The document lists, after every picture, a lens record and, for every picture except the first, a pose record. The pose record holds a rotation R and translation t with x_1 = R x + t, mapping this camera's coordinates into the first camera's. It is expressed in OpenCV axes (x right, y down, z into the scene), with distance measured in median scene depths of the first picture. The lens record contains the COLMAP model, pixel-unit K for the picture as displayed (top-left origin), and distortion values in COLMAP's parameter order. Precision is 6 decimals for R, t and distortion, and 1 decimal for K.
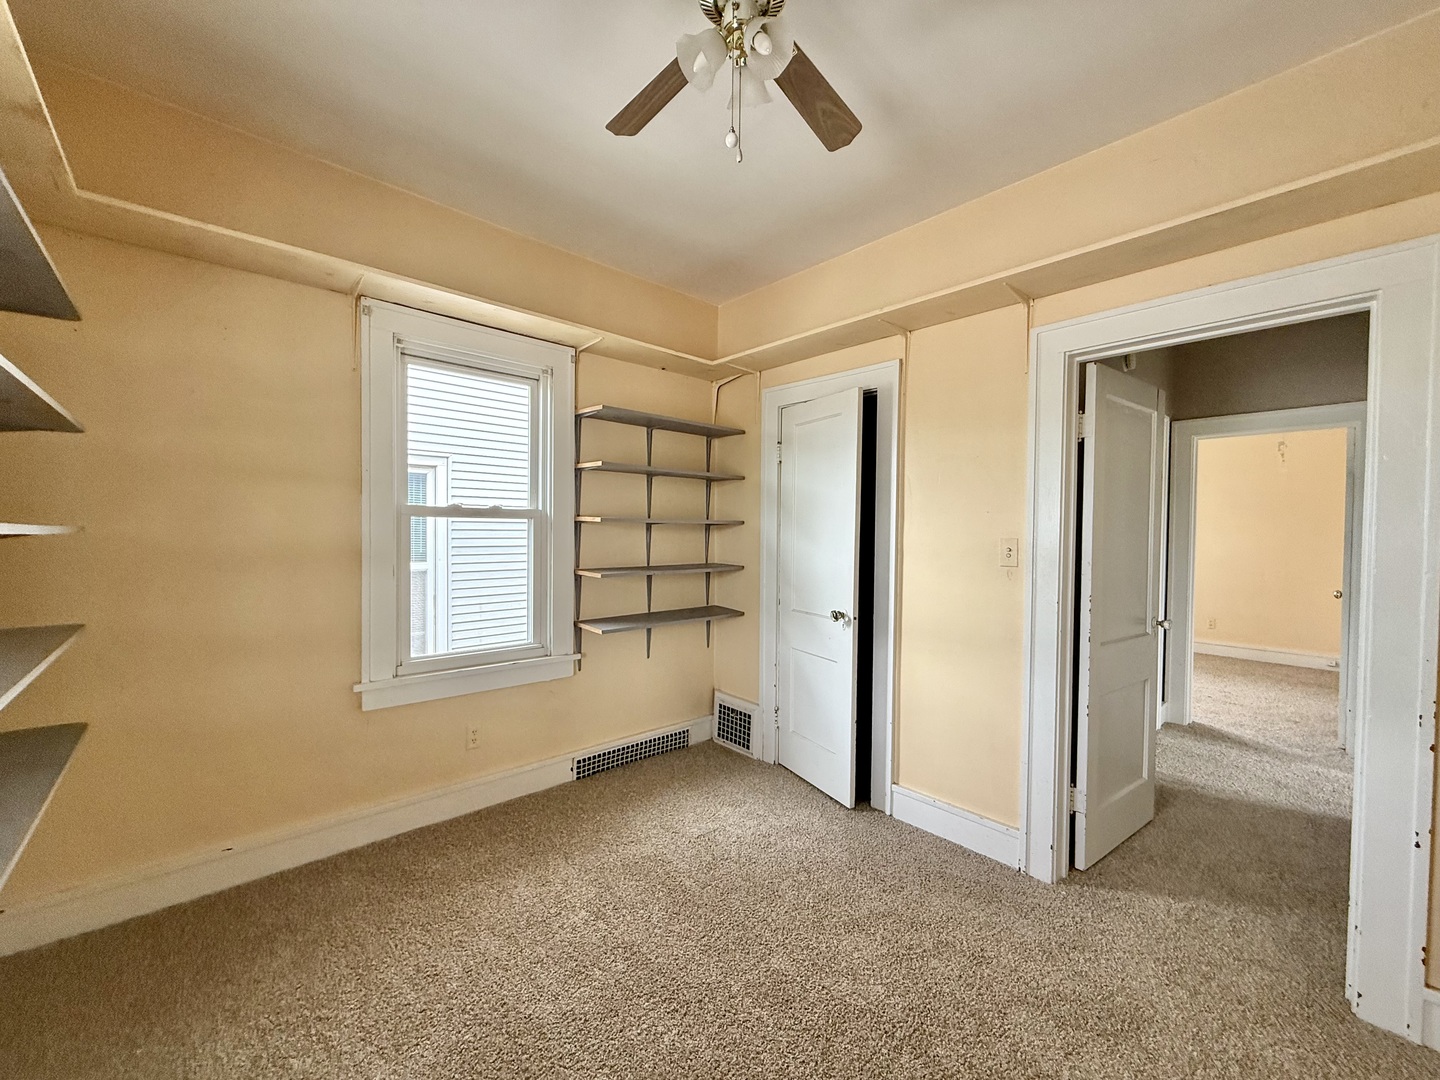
lens RADIAL K [[568.0, 0, 705.8], [0, 568.0, 538.2], [0, 0, 1]] dist [-0.000077, -0.000151]
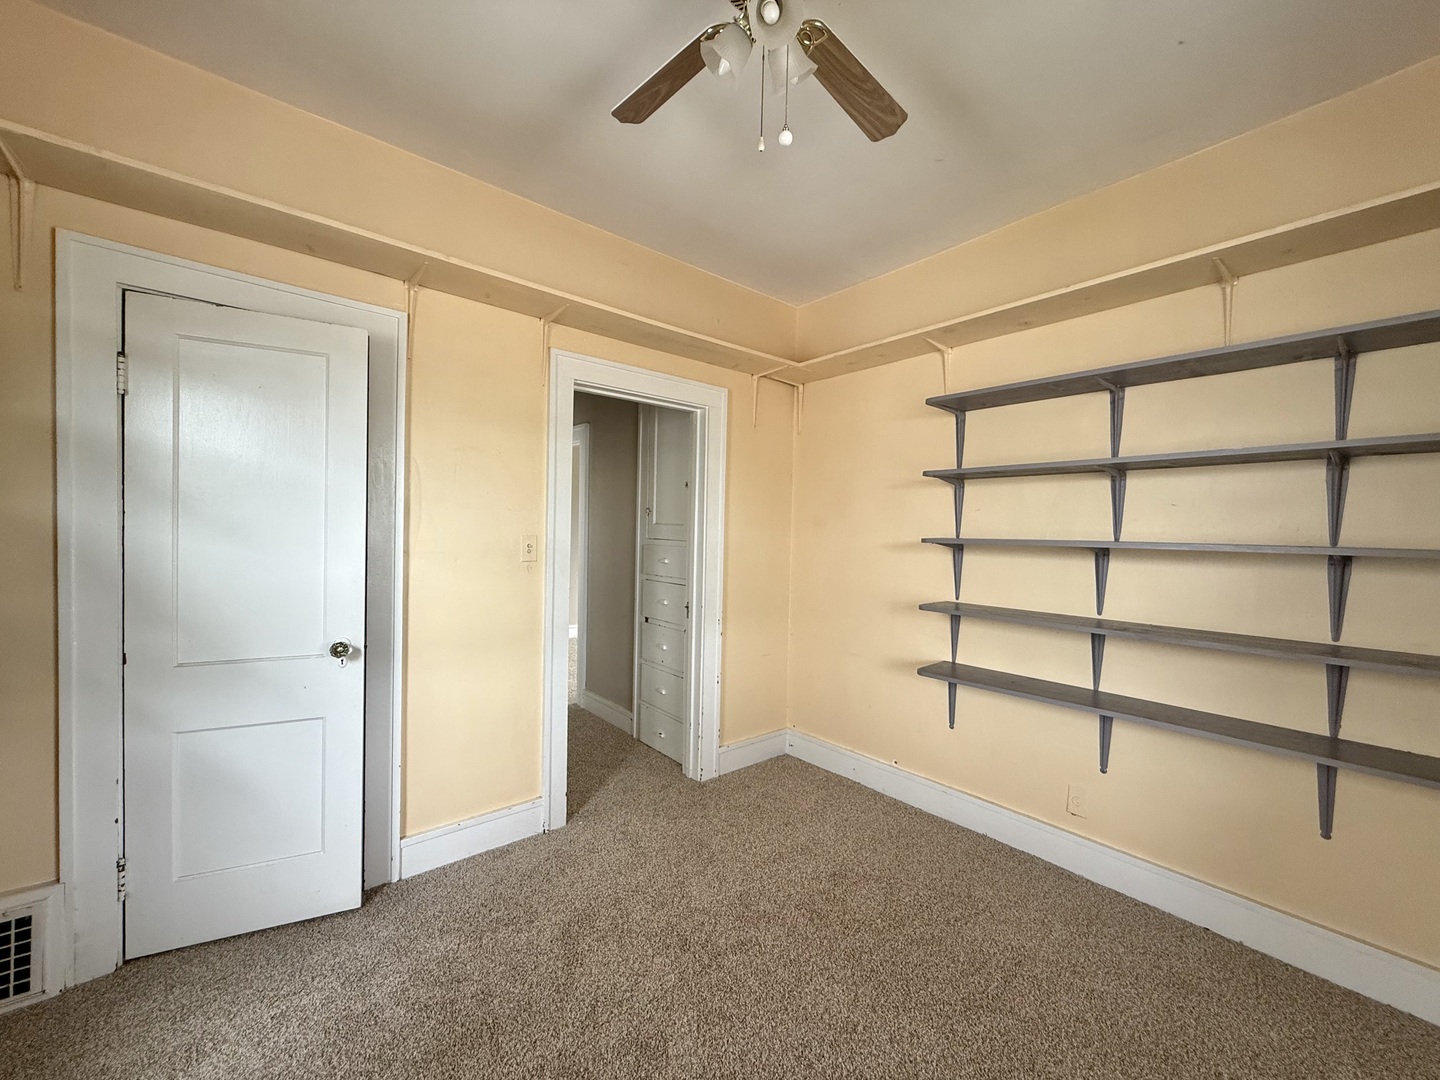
lens RADIAL K [[569.9, 0, 717.5], [0, 569.9, 543.5], [0, 0, 1]] dist [0.000849, -0.000138]
pose [[0.033067, -0.033222, 0.998901, -0.454288], [-0.006622, 0.999418, 0.033459, -0.019698], [-0.999431, -0.007721, 0.032828, 0.525296]]
